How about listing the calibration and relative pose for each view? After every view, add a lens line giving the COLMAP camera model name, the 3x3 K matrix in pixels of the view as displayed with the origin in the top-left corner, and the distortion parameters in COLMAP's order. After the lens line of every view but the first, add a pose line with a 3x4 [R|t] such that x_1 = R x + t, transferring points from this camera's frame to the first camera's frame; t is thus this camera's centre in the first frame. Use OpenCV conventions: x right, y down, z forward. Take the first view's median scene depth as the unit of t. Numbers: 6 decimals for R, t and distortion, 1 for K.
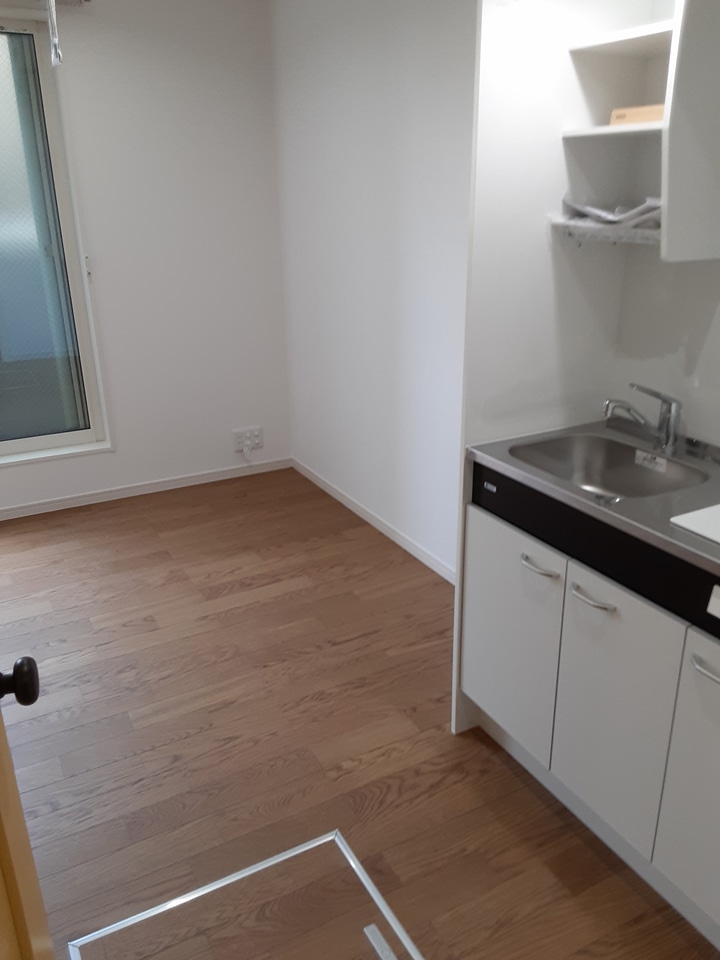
lens RADIAL K [[792.7, 0, 358.1], [0, 792.7, 477.6], [0, 0, 1]] dist [0.121669, -0.113021]
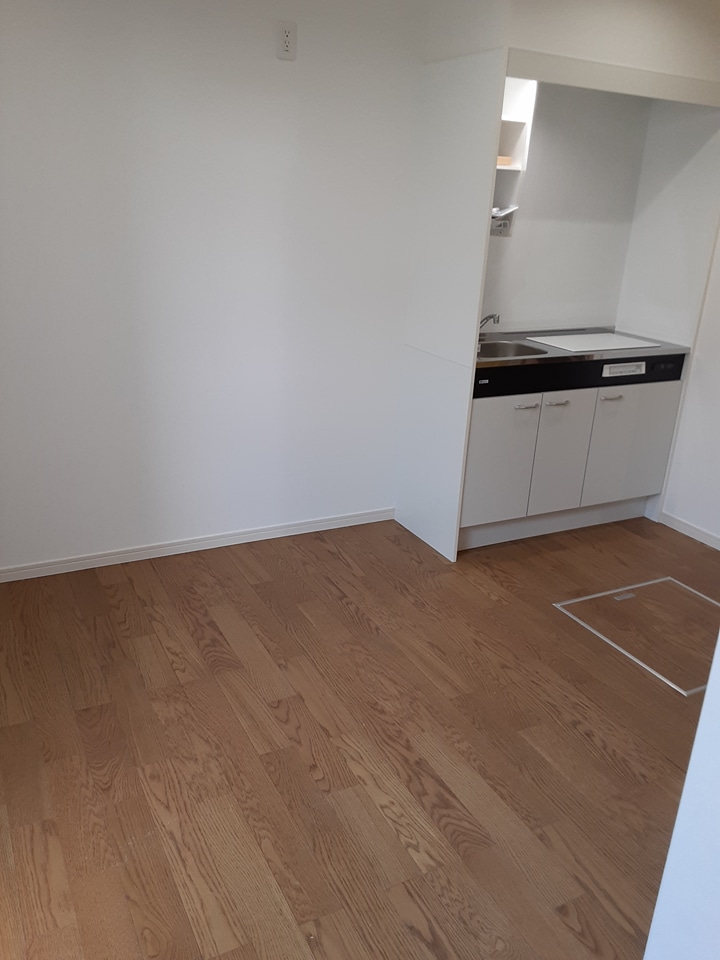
lens RADIAL K [[792.7, 0, 355.4], [0, 792.7, 477.6], [0, 0, 1]] dist [0.121669, -0.113021]
pose [[0.001370, -0.326481, 0.945203, -1.242821], [0.304226, 0.900537, 0.310612, -0.342782], [-0.952599, 0.287129, 0.100557, 0.989939]]
